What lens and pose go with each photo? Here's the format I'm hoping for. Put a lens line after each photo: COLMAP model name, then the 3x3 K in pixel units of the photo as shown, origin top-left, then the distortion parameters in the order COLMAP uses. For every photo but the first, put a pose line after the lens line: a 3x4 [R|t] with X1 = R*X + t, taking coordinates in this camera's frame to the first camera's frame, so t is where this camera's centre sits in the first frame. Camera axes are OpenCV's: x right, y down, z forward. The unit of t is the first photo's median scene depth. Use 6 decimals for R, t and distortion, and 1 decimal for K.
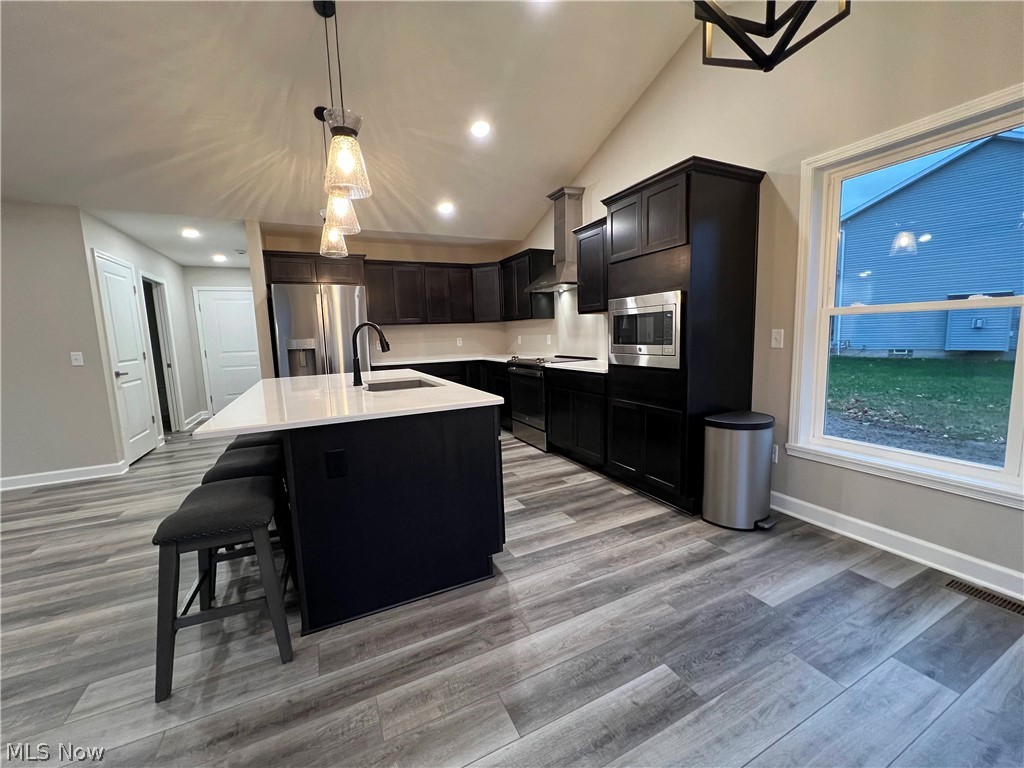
lens RADIAL K [[410.2, 0, 511.2], [0, 410.2, 381.7], [0, 0, 1]] dist [-0.008054, 0.002915]
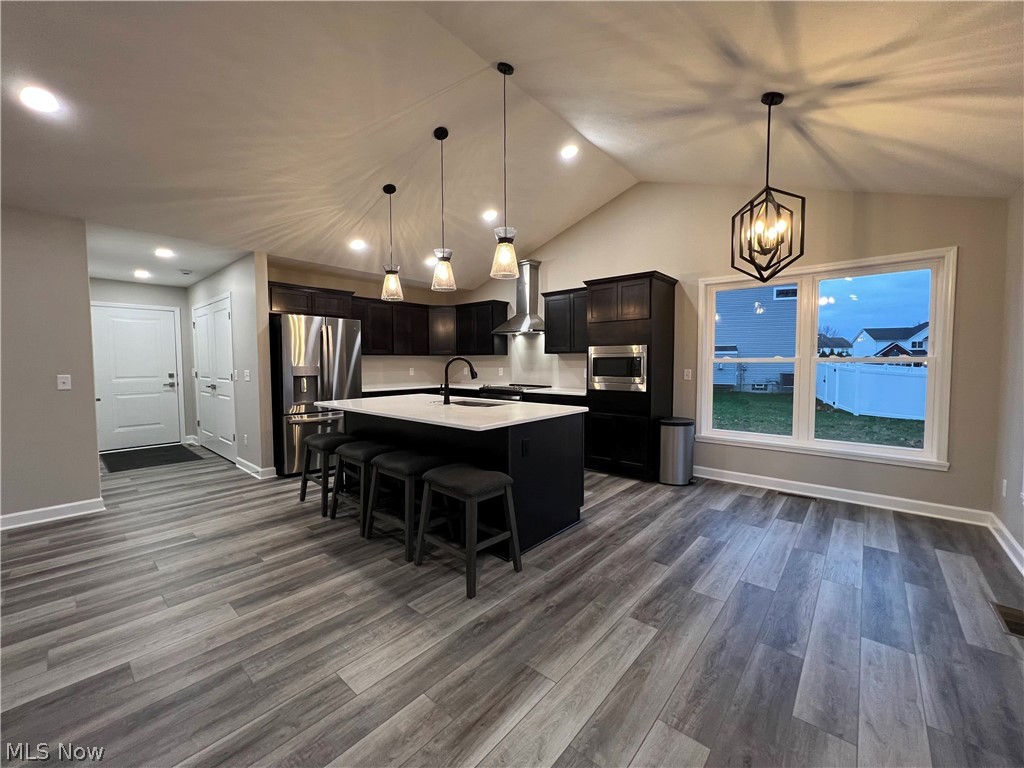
lens RADIAL K [[410.2, 0, 511.2], [0, 410.2, 381.7], [0, 0, 1]] dist [-0.008054, 0.002915]
pose [[0.920181, 0.011612, 0.391322, -0.477086], [0.018097, 0.997230, -0.072147, 0.024575], [-0.391076, 0.073470, 0.917421, -0.200381]]
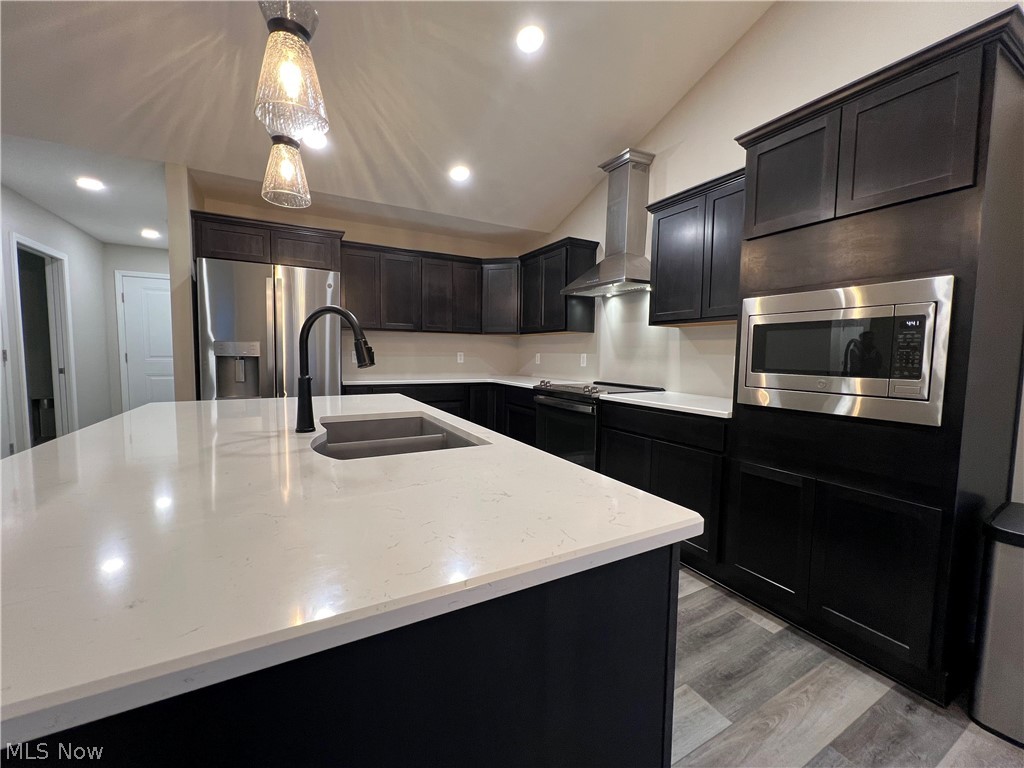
lens RADIAL K [[410.2, 0, 511.2], [0, 410.2, 381.7], [0, 0, 1]] dist [-0.008054, 0.002915]
pose [[0.997671, 0.044591, 0.051624, -0.102985], [-0.042025, 0.997876, -0.049771, -0.025160], [-0.053734, 0.047485, 0.997426, 0.329549]]
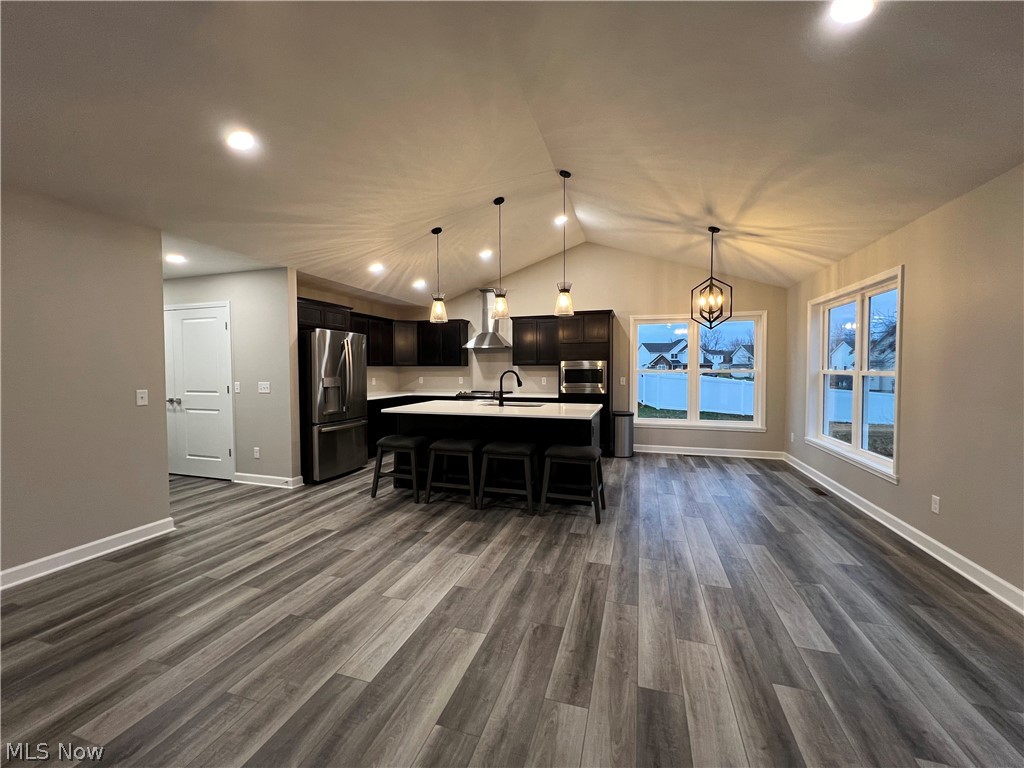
lens RADIAL K [[409.7, 0, 512.1], [0, 409.7, 381.3], [0, 0, 1]] dist [-0.003392, 0.000401]
pose [[0.685089, 0.008024, 0.728415, -1.086431], [0.065481, 0.995213, -0.072549, 0.022201], [-0.725510, 0.097399, 0.681284, -0.143597]]
